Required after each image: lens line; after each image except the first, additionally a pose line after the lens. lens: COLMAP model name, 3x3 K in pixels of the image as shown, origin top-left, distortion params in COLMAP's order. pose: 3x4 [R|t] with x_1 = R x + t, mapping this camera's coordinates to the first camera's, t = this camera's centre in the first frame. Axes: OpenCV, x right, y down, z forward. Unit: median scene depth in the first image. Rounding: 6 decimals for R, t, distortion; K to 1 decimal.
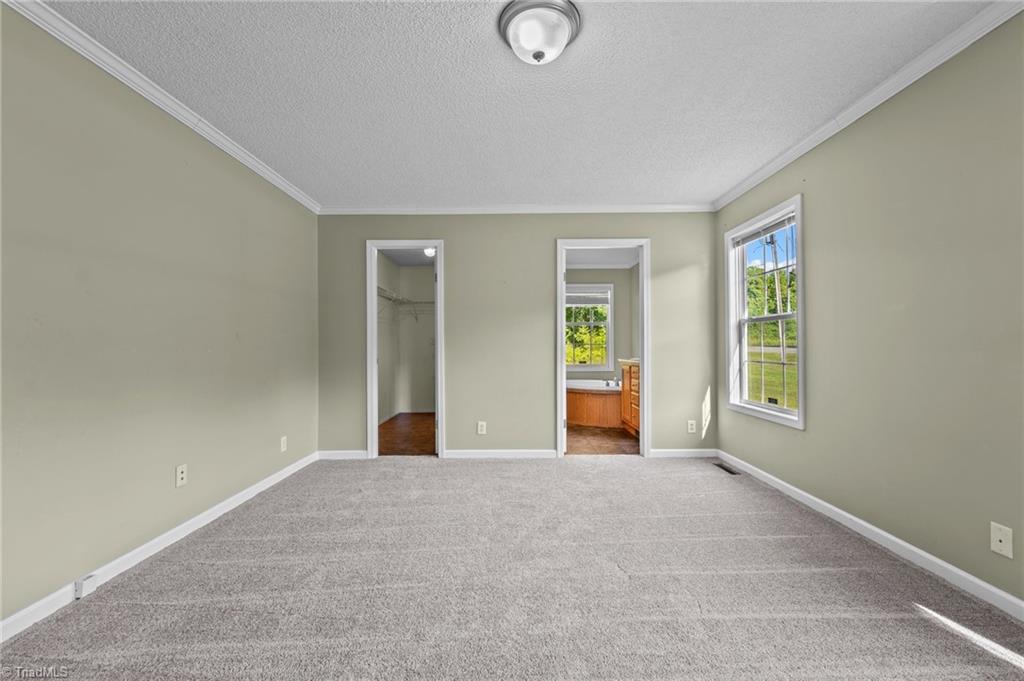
lens RADIAL K [[423.5, 0, 511.1], [0, 423.5, 332.7], [0, 0, 1]] dist [0.001660, -0.000017]
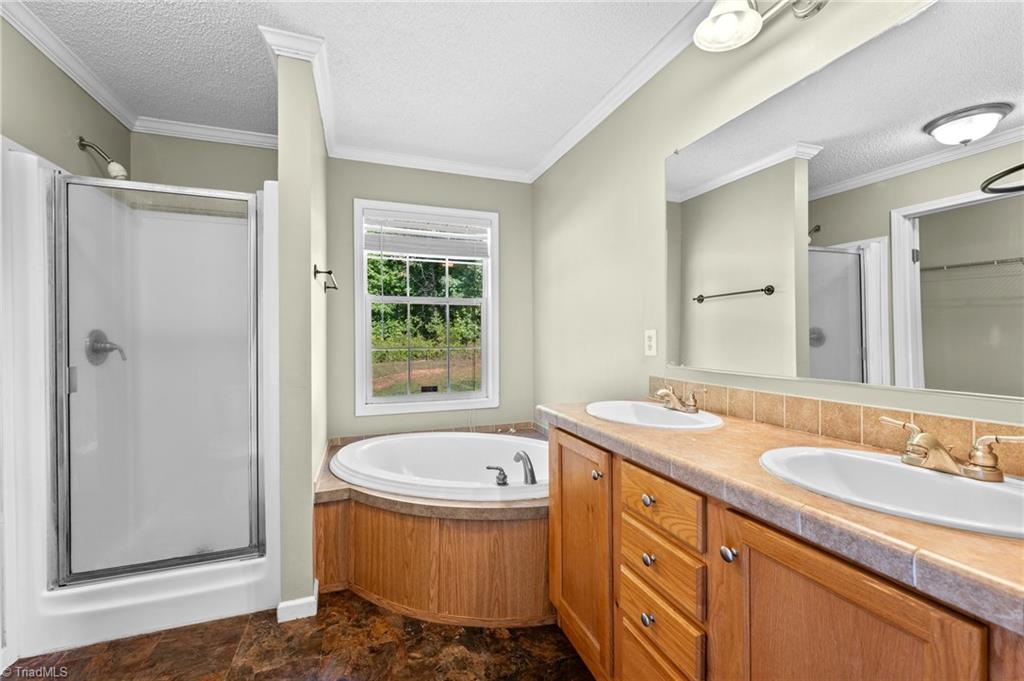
lens RADIAL K [[423.5, 0, 511.1], [0, 423.5, 332.7], [0, 0, 1]] dist [0.001660, -0.000017]
pose [[0.941903, -0.002875, 0.335872, 0.027344], [-0.004777, 0.999748, 0.021956, 0.000531], [-0.335850, -0.022285, 0.941652, 0.150720]]
